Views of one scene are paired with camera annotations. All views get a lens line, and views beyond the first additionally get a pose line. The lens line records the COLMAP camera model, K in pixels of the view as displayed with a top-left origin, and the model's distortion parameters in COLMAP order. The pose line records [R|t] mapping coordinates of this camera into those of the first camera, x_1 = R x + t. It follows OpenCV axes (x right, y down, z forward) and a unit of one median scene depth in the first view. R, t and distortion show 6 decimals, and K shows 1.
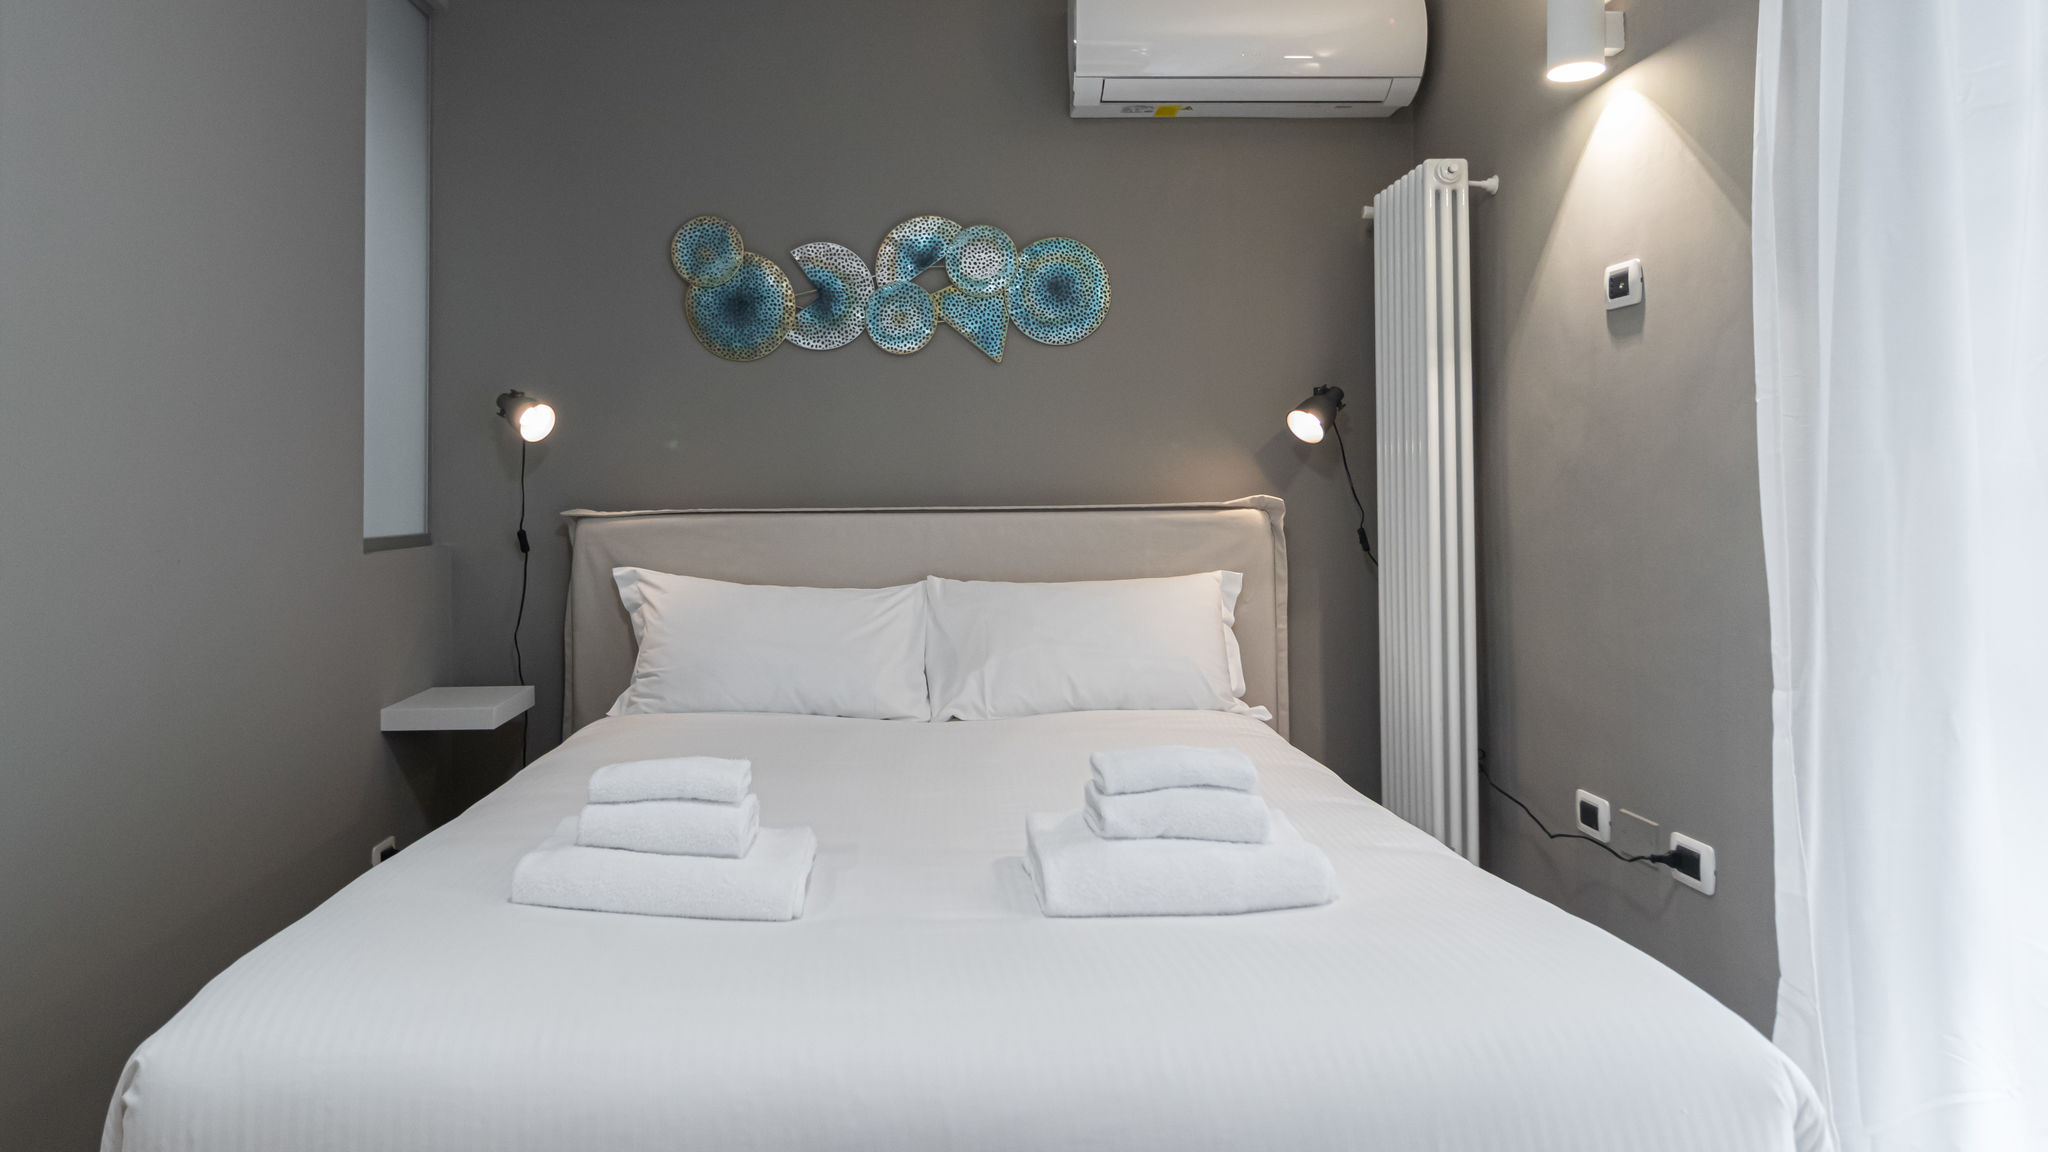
lens RADIAL K [[1304.0, 0, 944.7], [0, 1304.0, 475.9], [0, 0, 1]] dist [-0.000319, 0.001566]
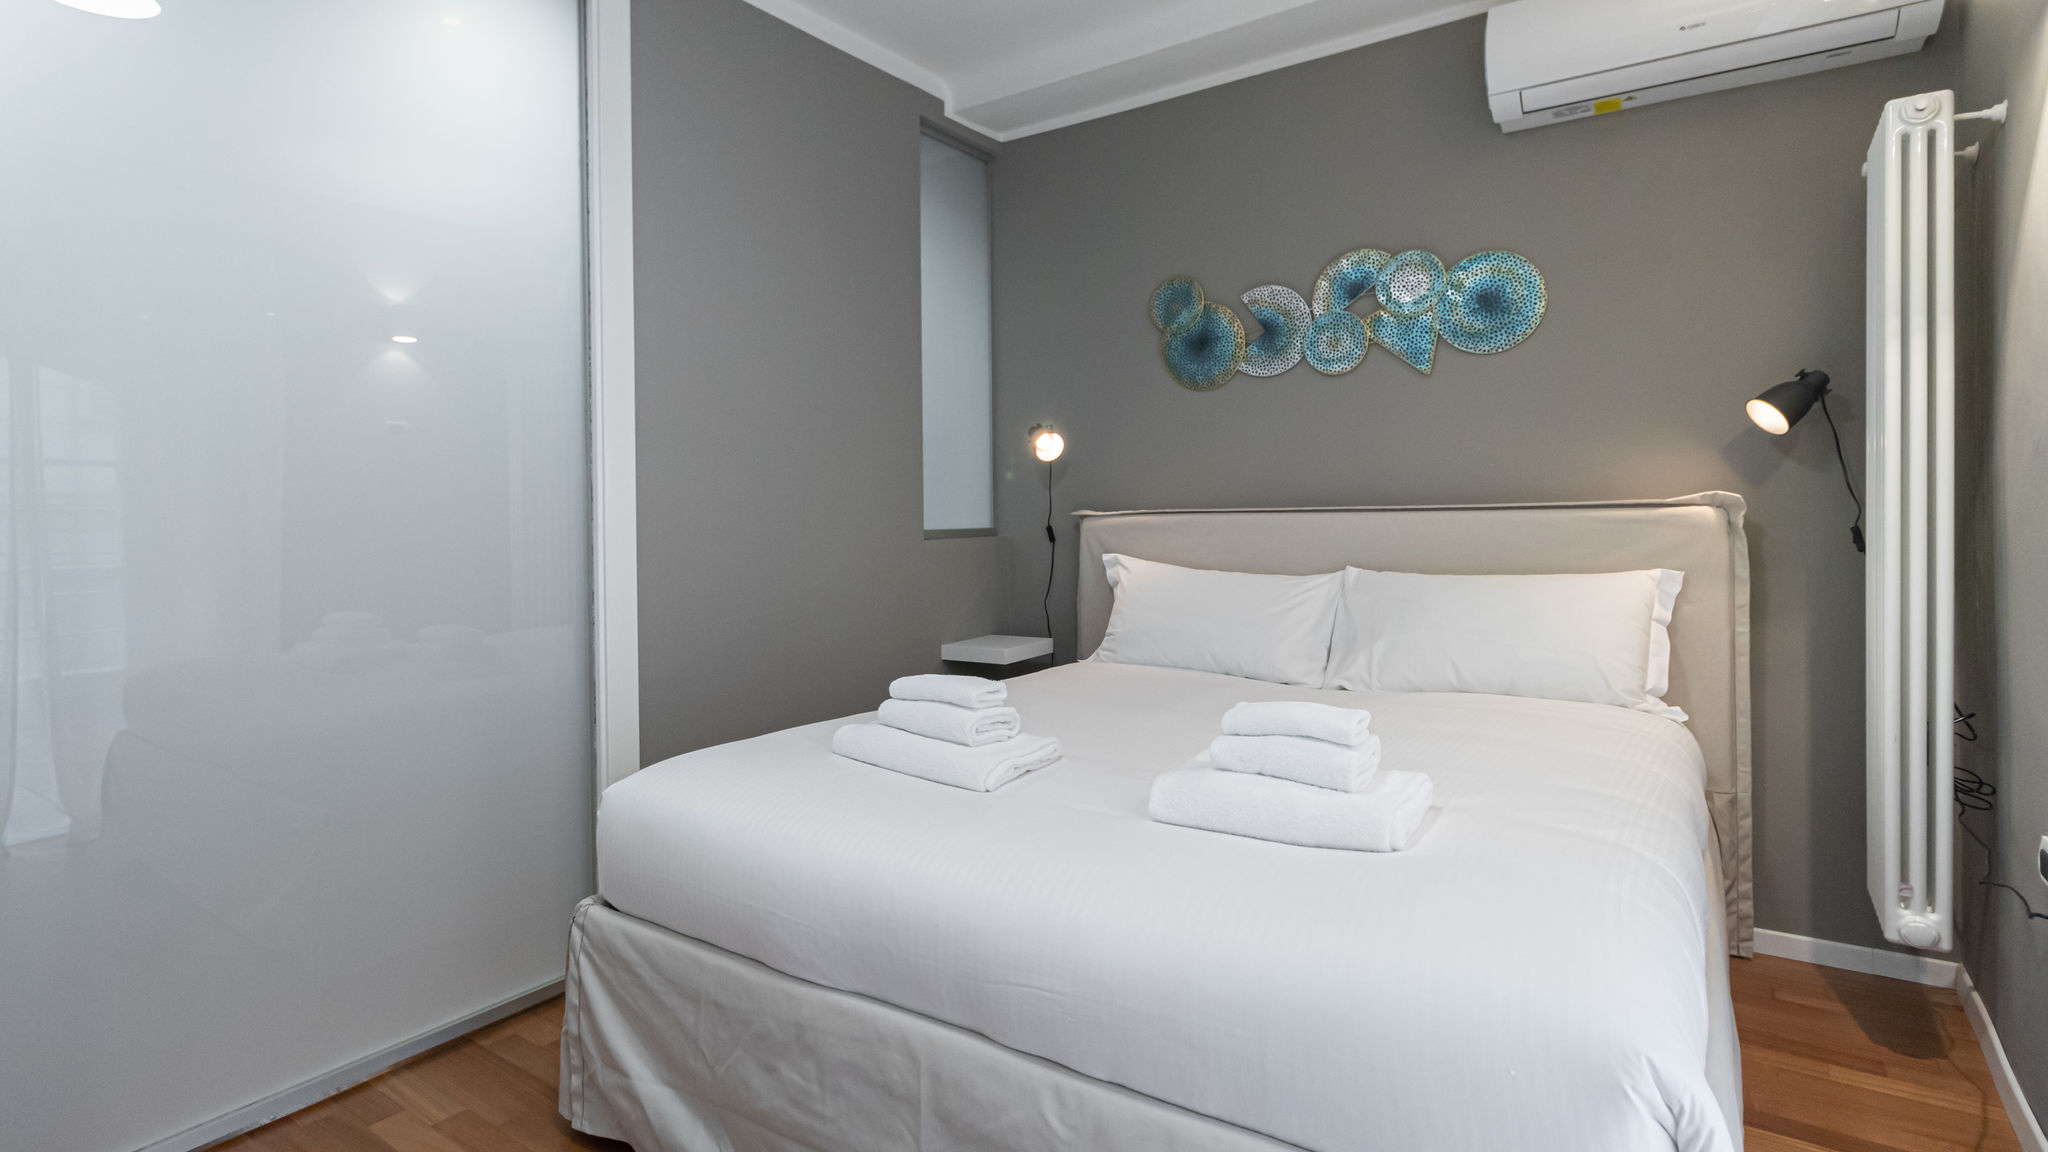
lens RADIAL K [[1069.8, 0, 933.6], [0, 1069.8, 539.1], [0, 0, 1]] dist [0.002356, 0.001135]
pose [[0.796097, 0.010420, -0.605079, 0.262653], [0.015456, 0.999176, 0.037541, 0.011419], [0.604972, -0.039238, 0.795280, 0.027472]]
